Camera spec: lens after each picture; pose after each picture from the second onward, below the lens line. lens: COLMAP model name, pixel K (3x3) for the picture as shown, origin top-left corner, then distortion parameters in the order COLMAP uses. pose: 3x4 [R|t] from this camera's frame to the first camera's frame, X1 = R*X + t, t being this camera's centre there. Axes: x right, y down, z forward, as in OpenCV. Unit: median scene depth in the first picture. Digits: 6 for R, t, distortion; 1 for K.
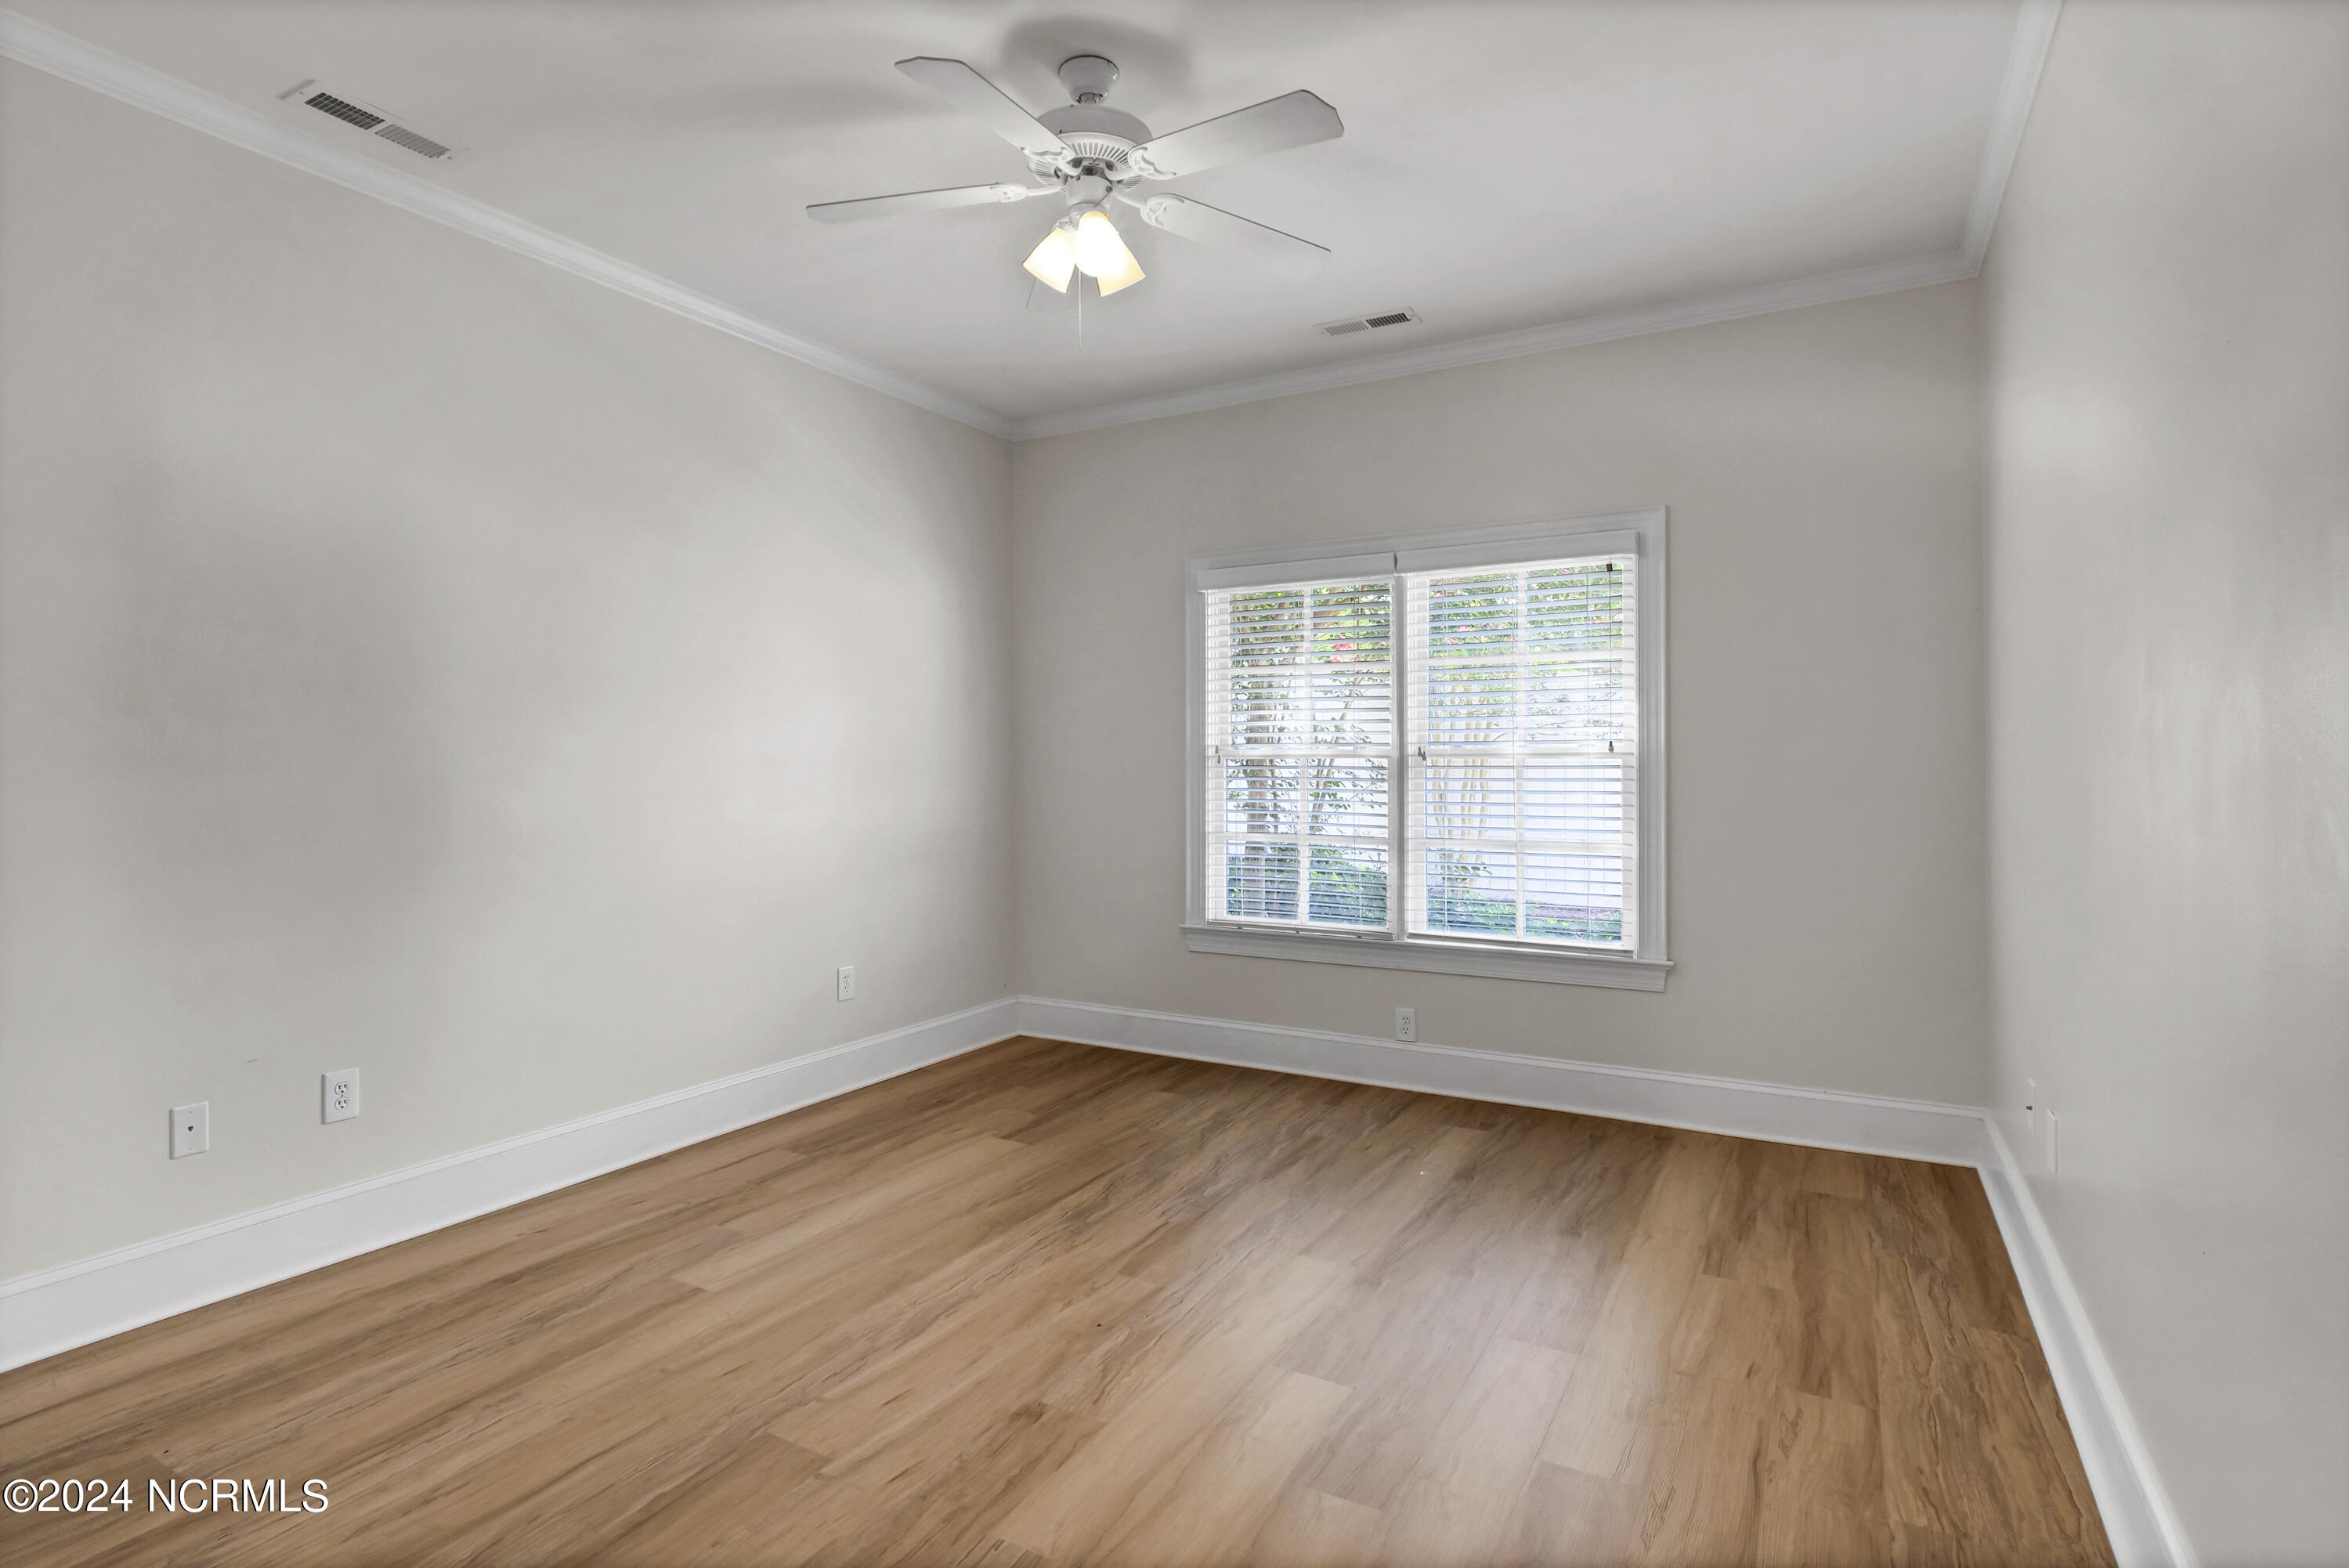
lens RADIAL K [[1151.0, 0, 1172.3], [0, 1151.0, 762.0], [0, 0, 1]] dist [-0.010795, -0.000629]
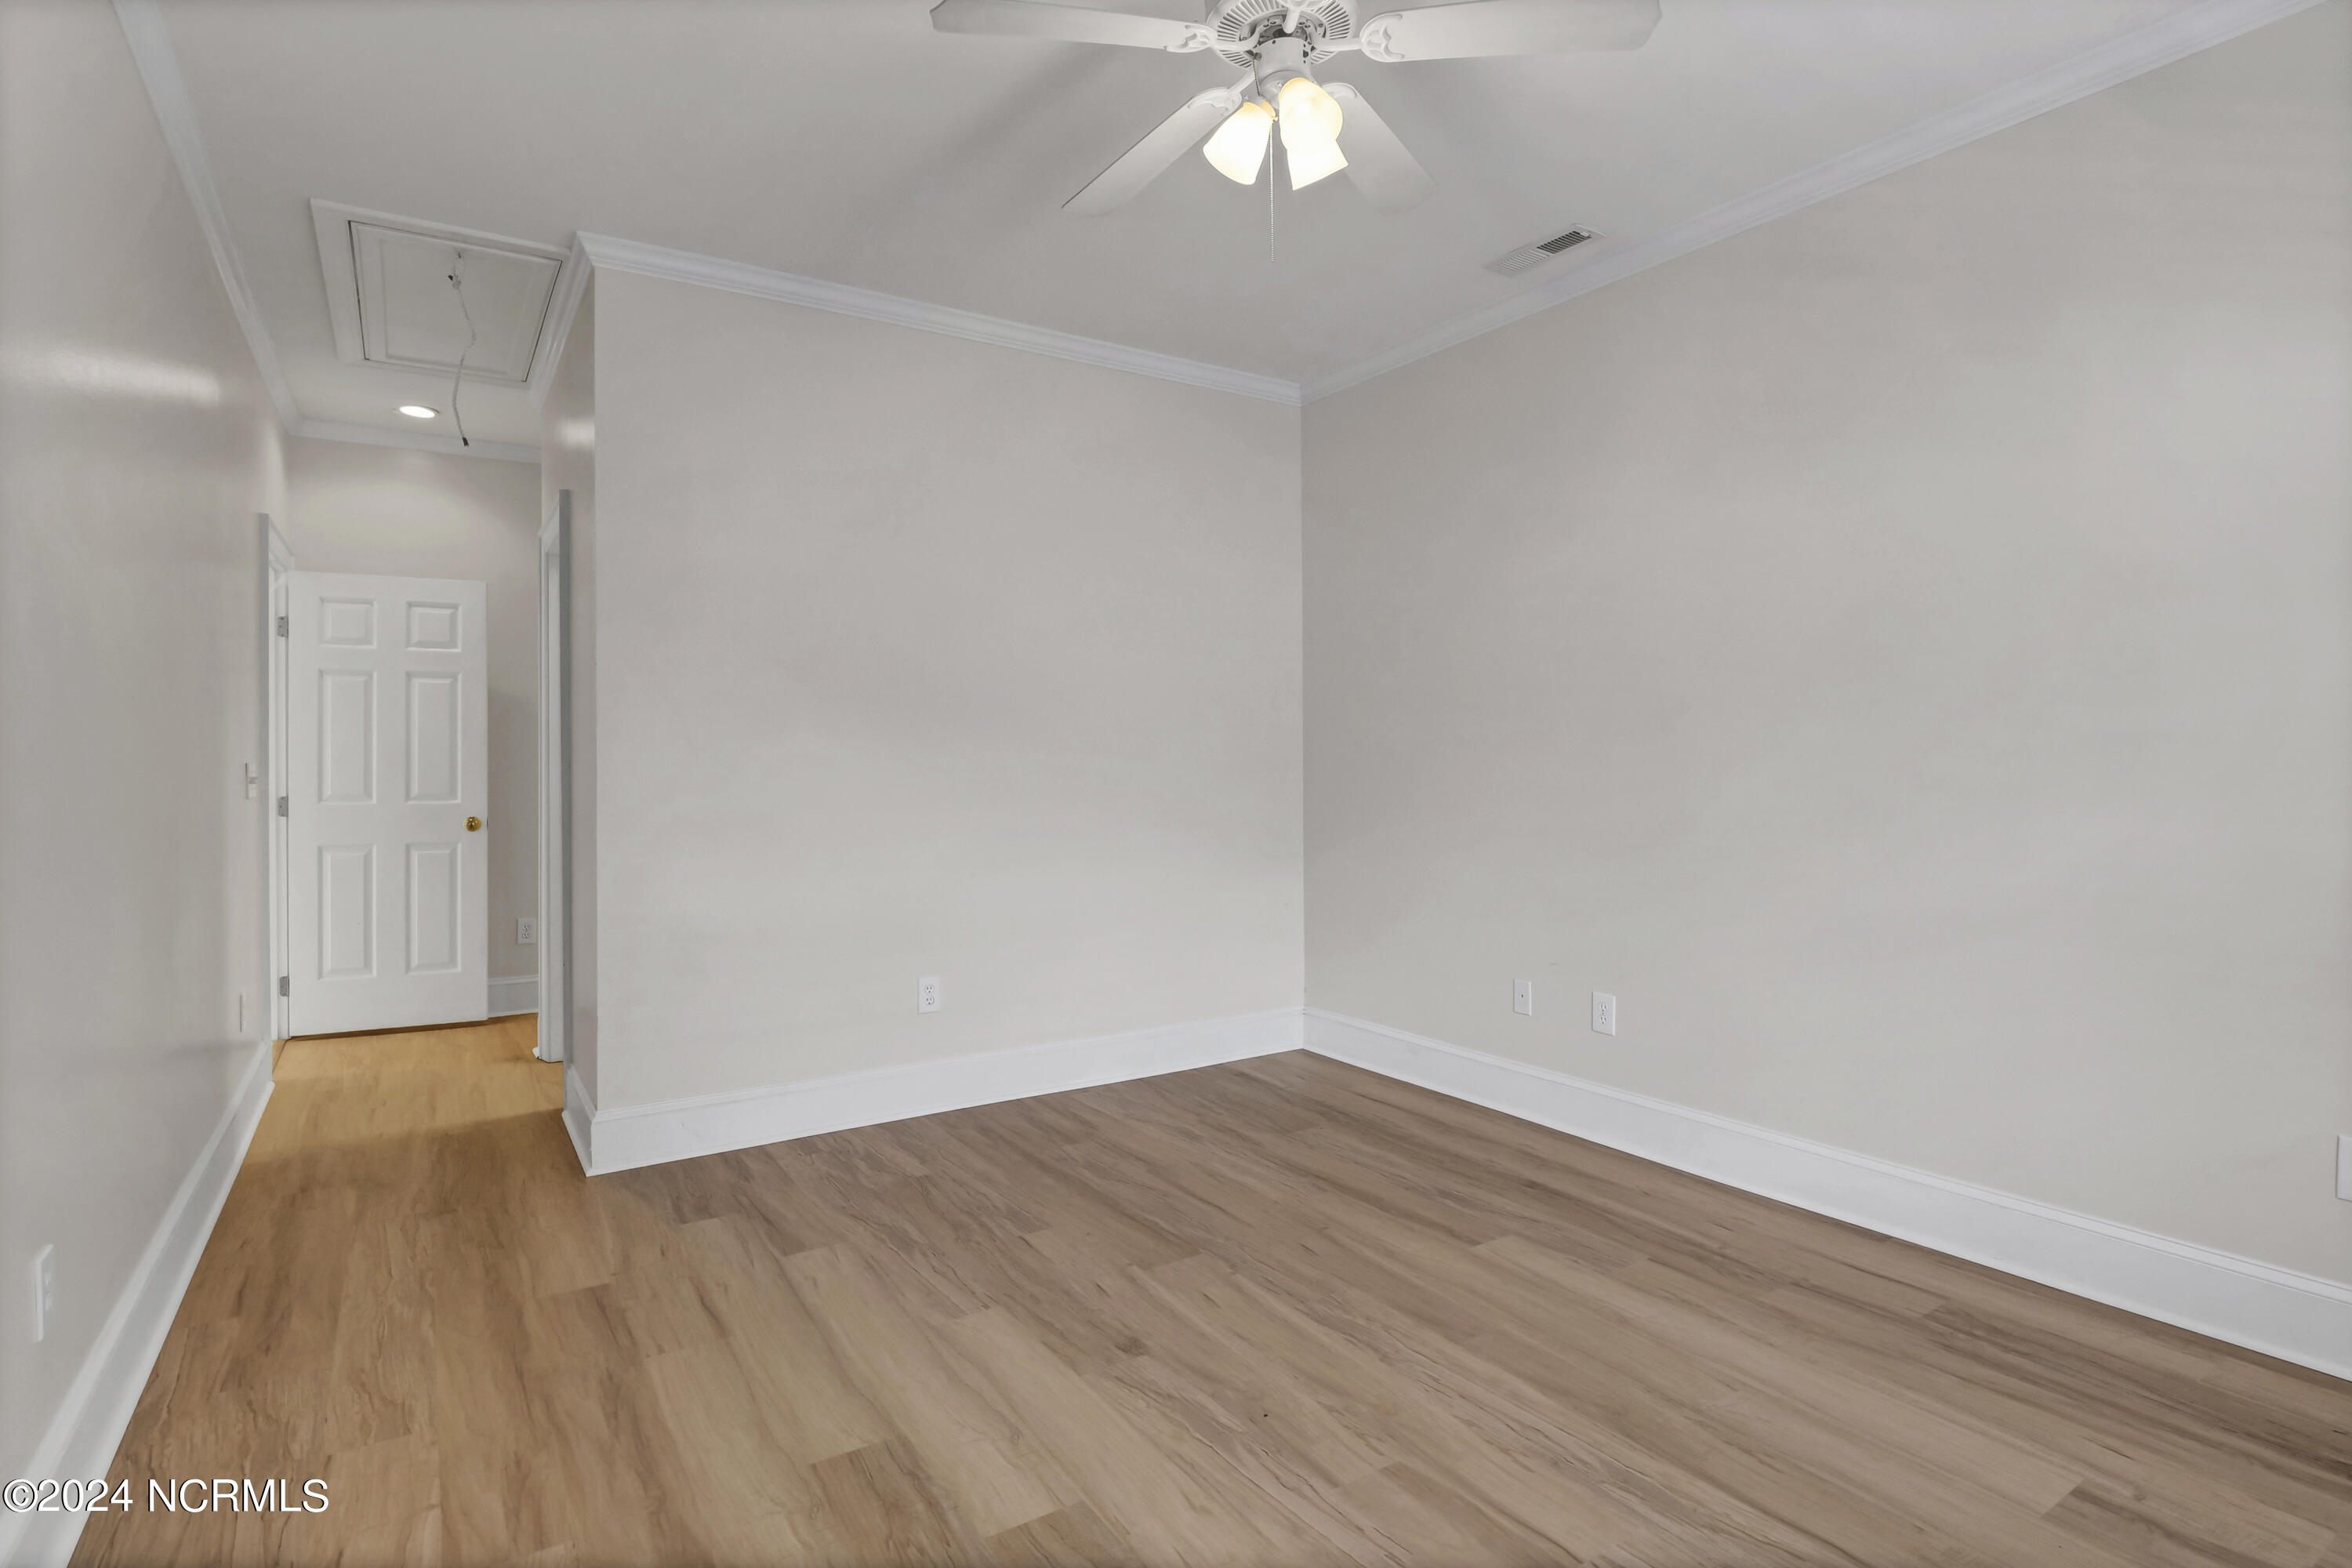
lens RADIAL K [[1152.5, 0, 1173.8], [0, 1152.5, 762.0], [0, 0, 1]] dist [-0.010795, -0.000629]
pose [[-0.453401, 0.005703, -0.891288, 0.675963], [0.009831, 0.999951, 0.001397, 0.003838], [0.891252, -0.008129, -0.453435, 1.242665]]
